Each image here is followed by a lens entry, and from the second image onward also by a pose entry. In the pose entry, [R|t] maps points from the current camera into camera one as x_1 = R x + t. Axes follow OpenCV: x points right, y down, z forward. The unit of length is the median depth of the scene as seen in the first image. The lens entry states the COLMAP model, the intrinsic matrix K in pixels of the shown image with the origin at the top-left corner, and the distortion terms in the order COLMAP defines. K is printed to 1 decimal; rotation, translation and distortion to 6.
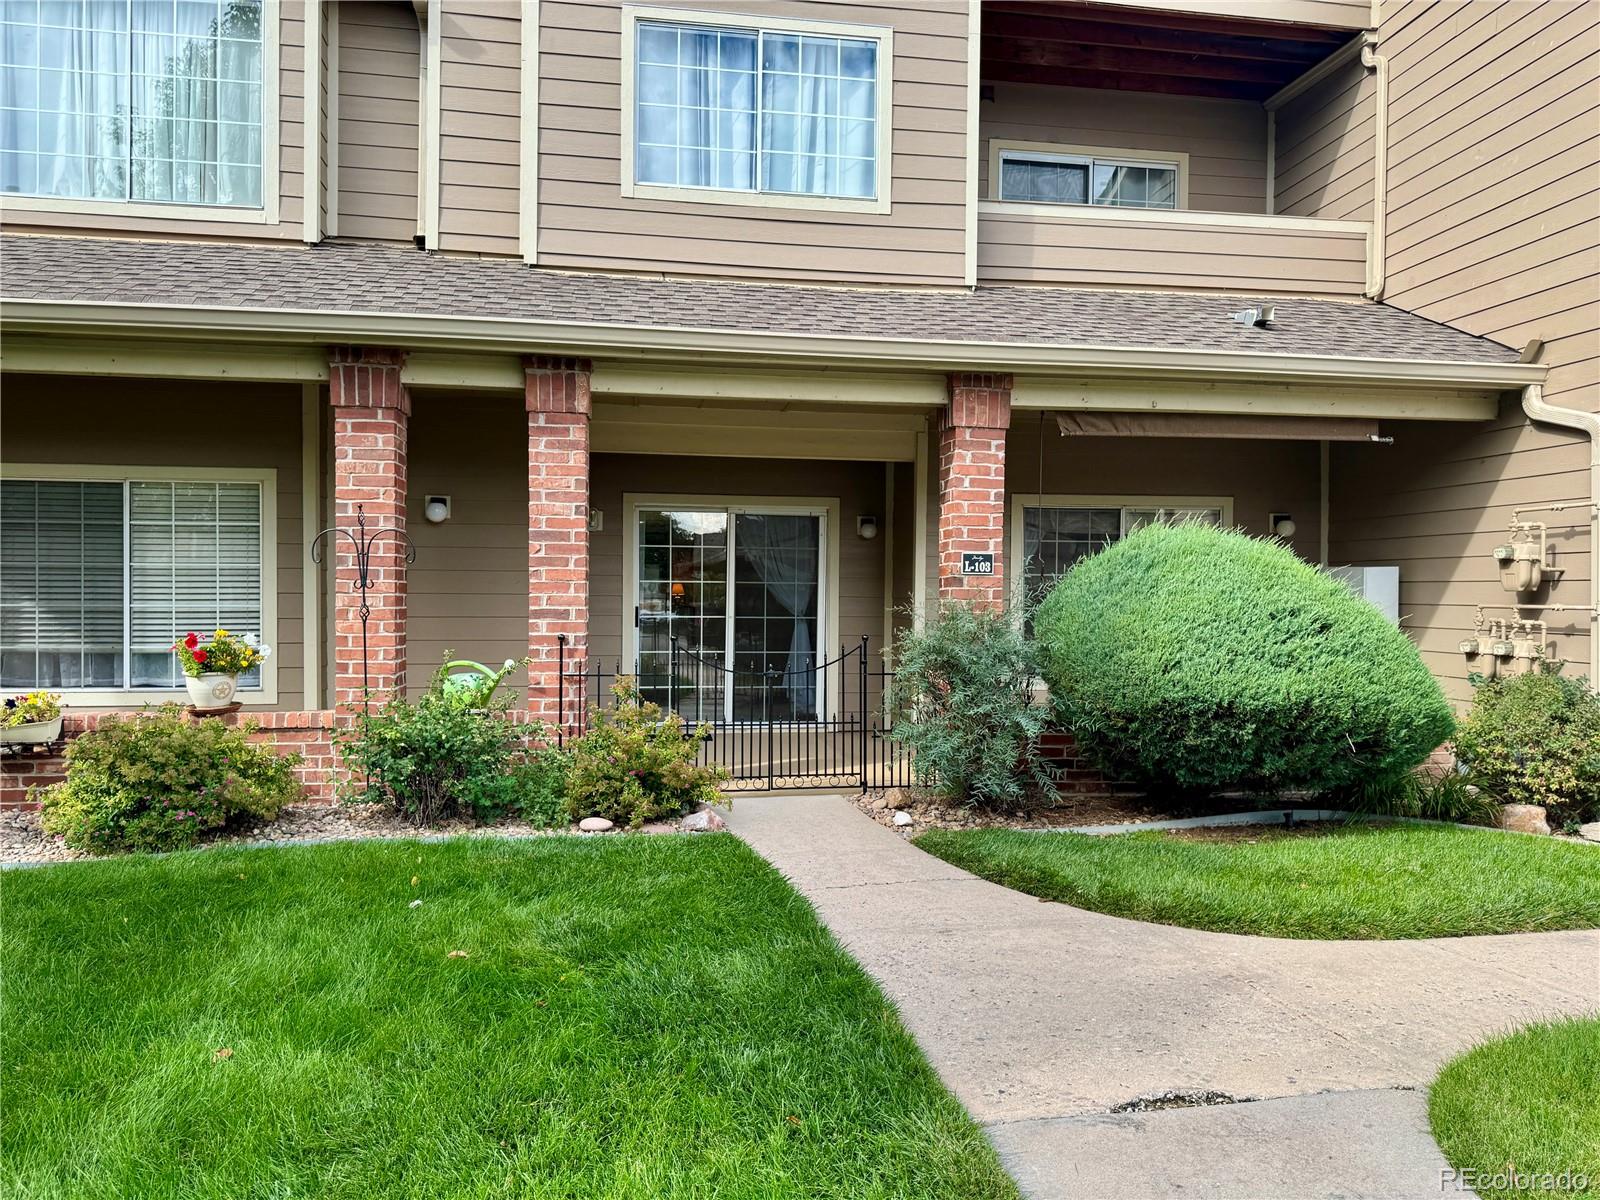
lens RADIAL K [[1110.2, 0, 809.9], [0, 1110.2, 610.2], [0, 0, 1]] dist [0.123739, -0.224131]
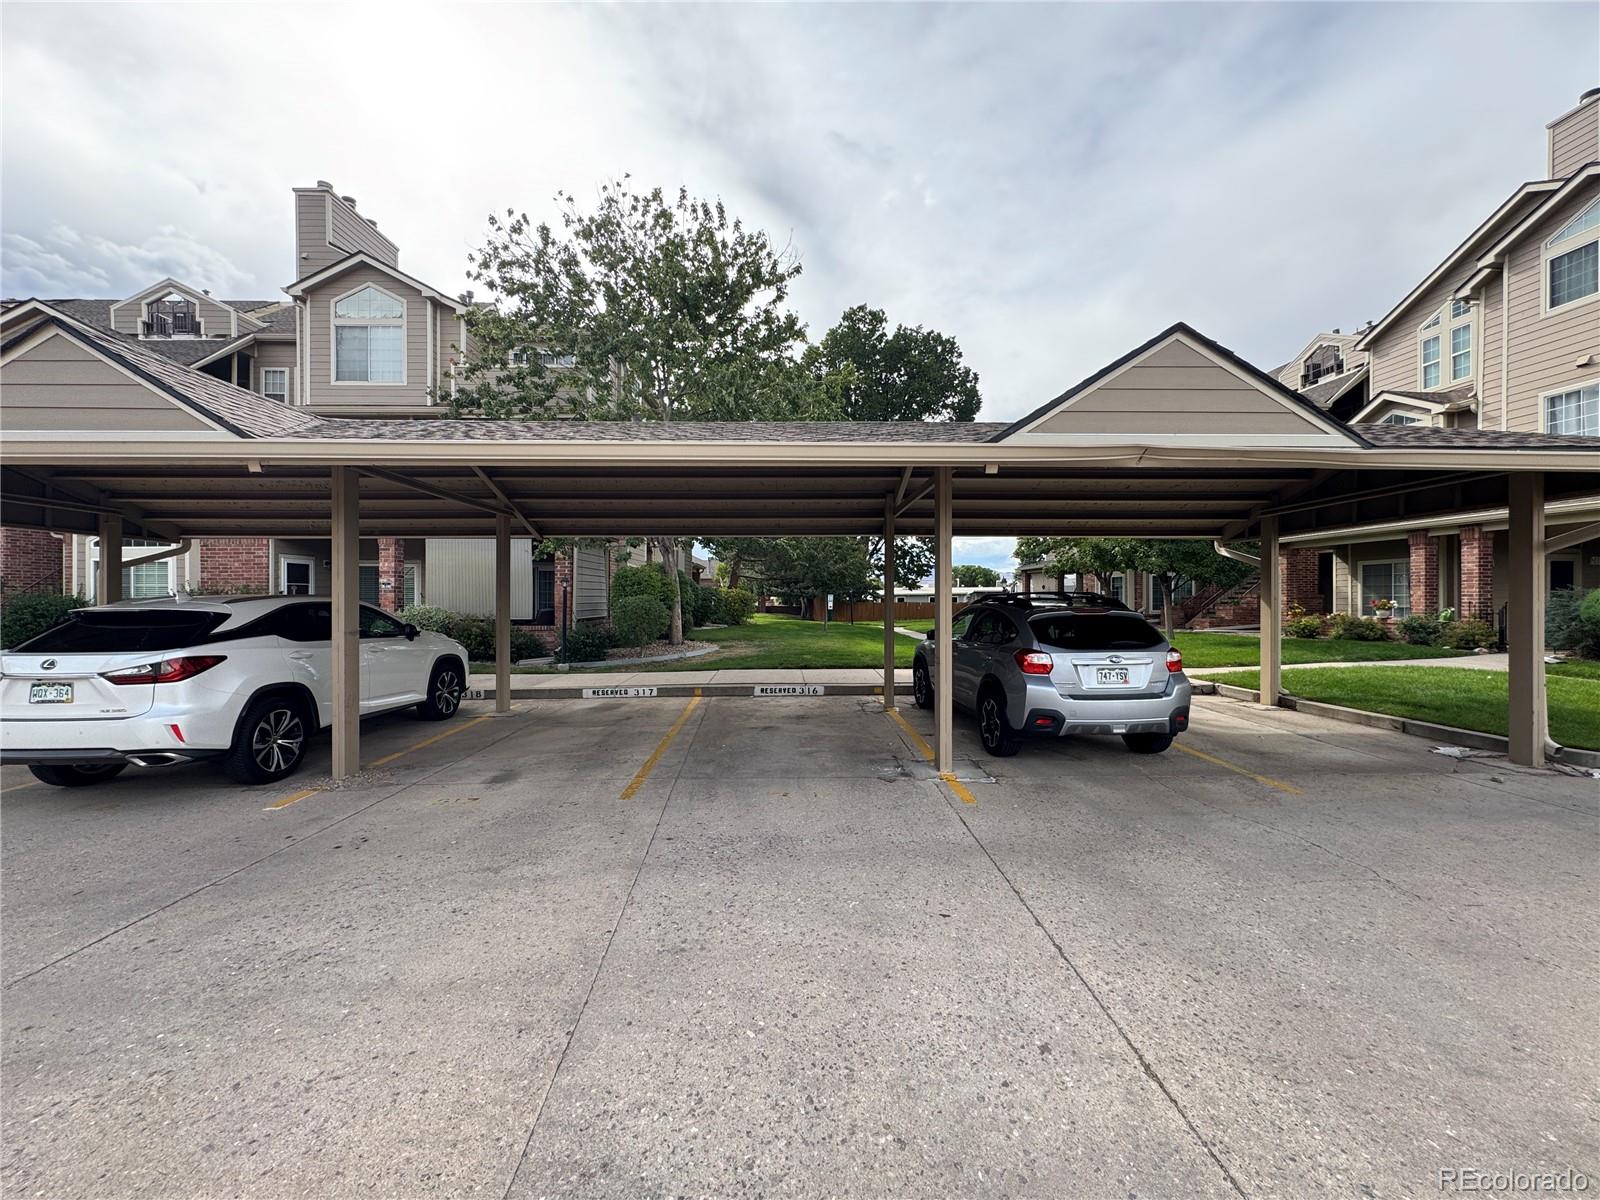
lens RADIAL K [[638.1, 0, 800.0], [0, 638.1, 600.0], [0, 0, 1]] dist [0.000159, 0.000033]
pose [[-0.091557, -0.003458, -0.995794, 1.984089], [-0.009243, 0.999954, -0.002623, 0.042746], [0.995757, 0.008964, -0.091585, -0.927979]]
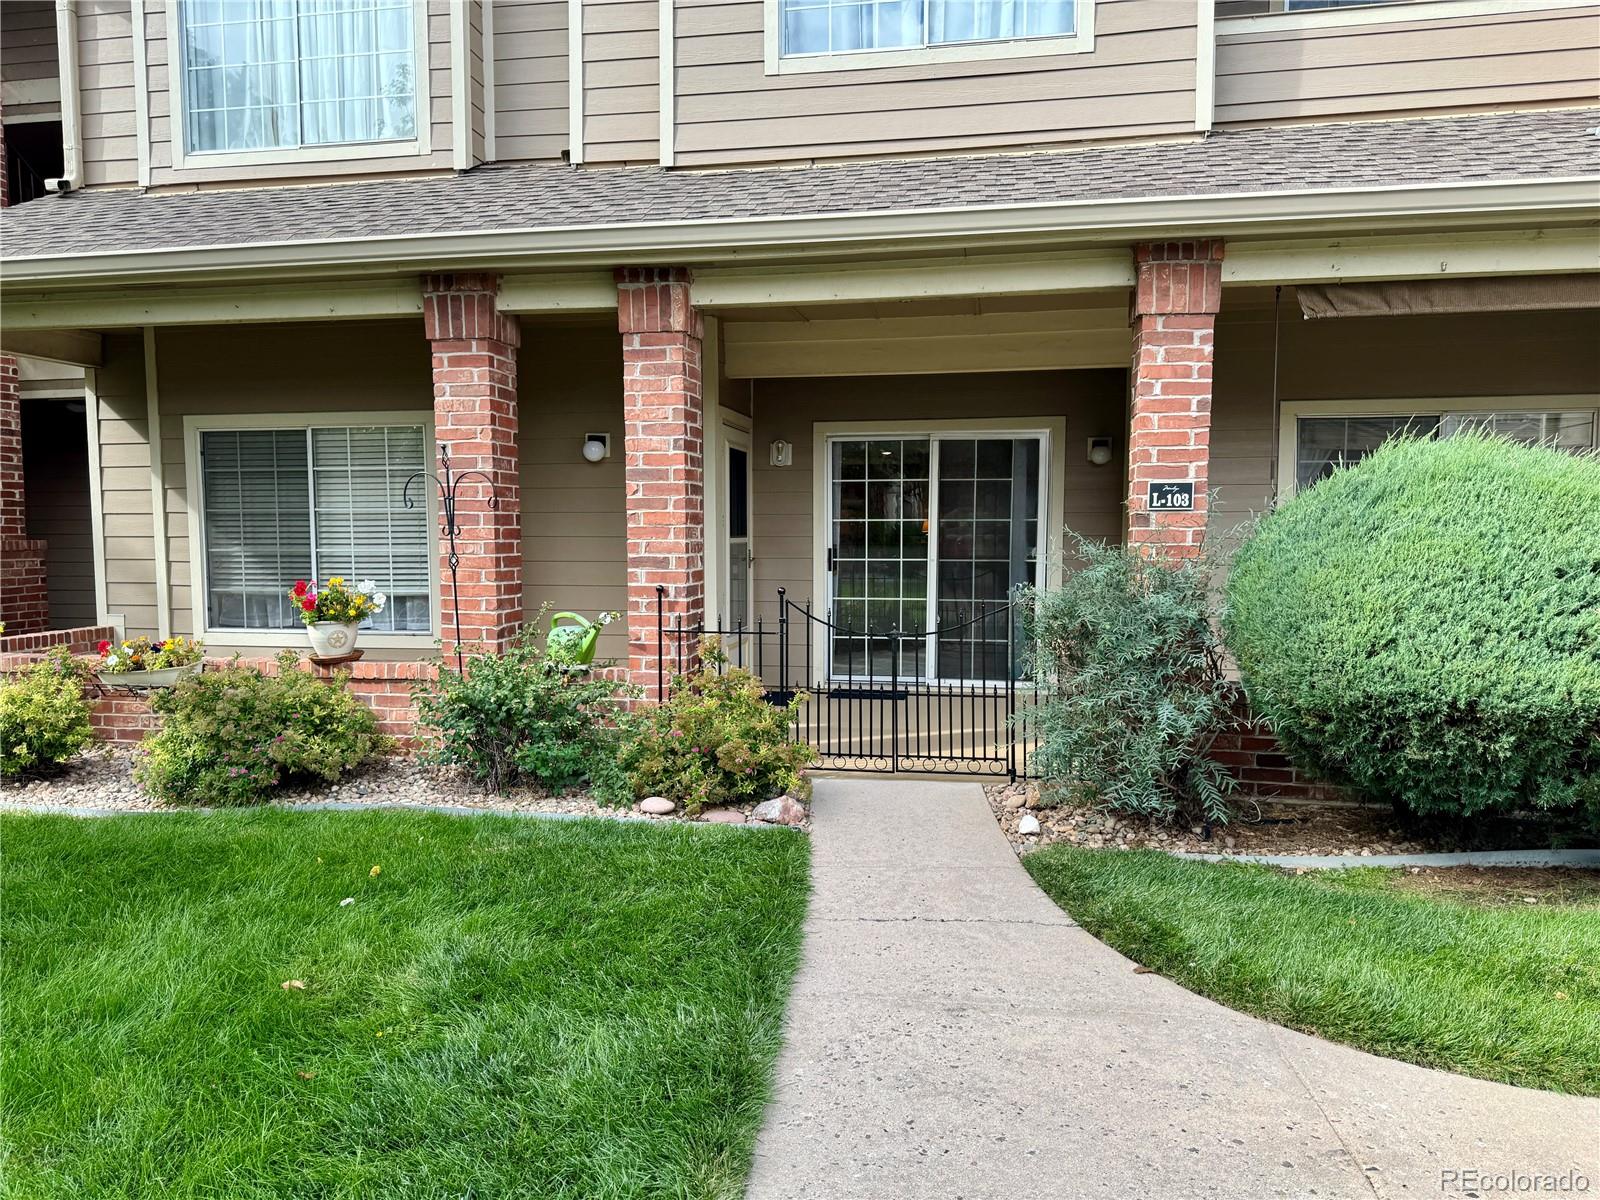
lens RADIAL K [[1110.2, 0, 809.9], [0, 1110.2, 610.2], [0, 0, 1]] dist [0.123739, -0.224131]
pose [[0.944001, 0.016747, -0.329518, 0.183780], [0.004025, 0.998052, 0.062254, -0.013266], [0.329918, -0.060094, 0.942095, 0.200587]]
